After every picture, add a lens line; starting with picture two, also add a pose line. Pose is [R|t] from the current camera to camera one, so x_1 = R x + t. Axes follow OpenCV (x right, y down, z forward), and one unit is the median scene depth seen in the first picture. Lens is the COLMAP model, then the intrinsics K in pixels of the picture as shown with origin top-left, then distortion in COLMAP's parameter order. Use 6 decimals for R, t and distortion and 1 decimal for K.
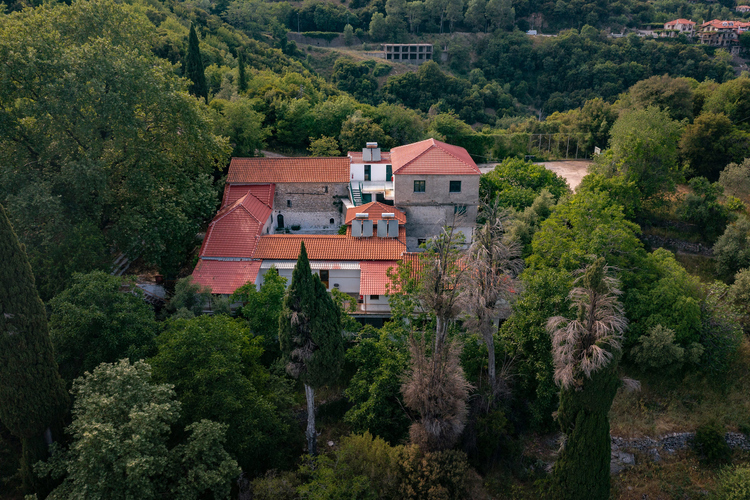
lens RADIAL K [[604.2, 0, 376.2], [0, 604.2, 253.6], [0, 0, 1]] dist [-0.004817, 0.003437]
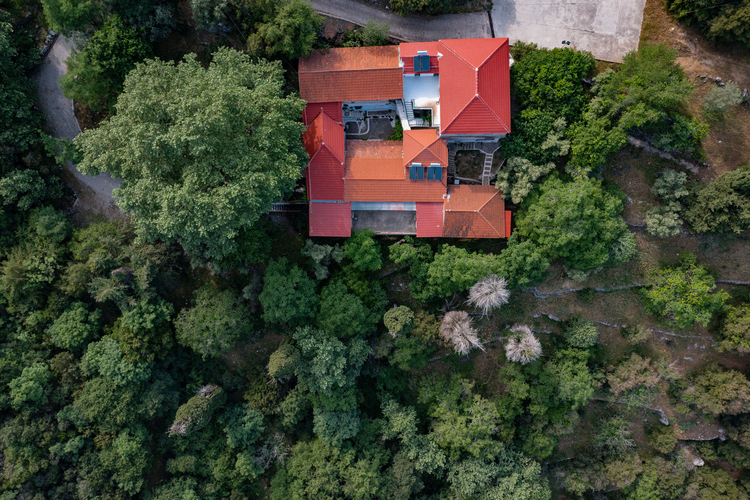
lens RADIAL K [[597.6, 0, 372.8], [0, 597.6, 248.5], [0, 0, 1]] dist [-0.015230, 0.005824]
pose [[0.999476, -0.026347, -0.018778, -0.078953], [0.026721, 0.344974, 0.938232, -0.985413], [-0.018242, -0.938242, 0.345497, 0.269998]]
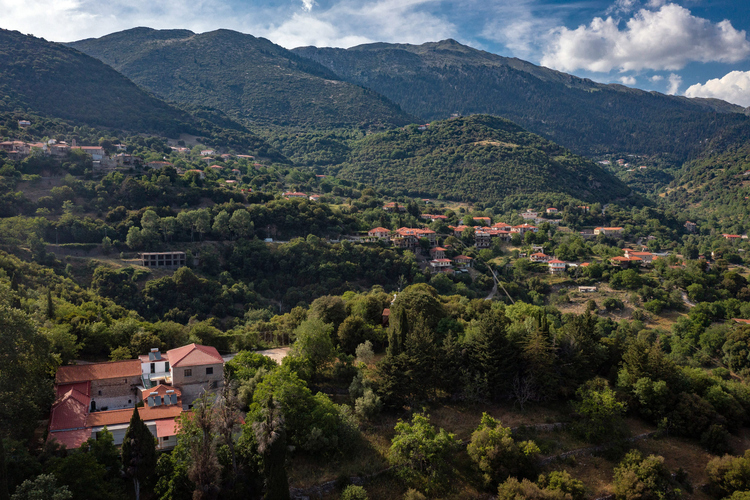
lens RADIAL K [[605.9, 0, 376.9], [0, 605.9, 250.0], [0, 0, 1]] dist [-0.007796, 0.008834]
pose [[0.921560, -0.023444, 0.387527, -0.072929], [0.138493, 0.952356, -0.271731, 0.077268], [-0.362694, 0.304086, 0.880900, -0.644521]]
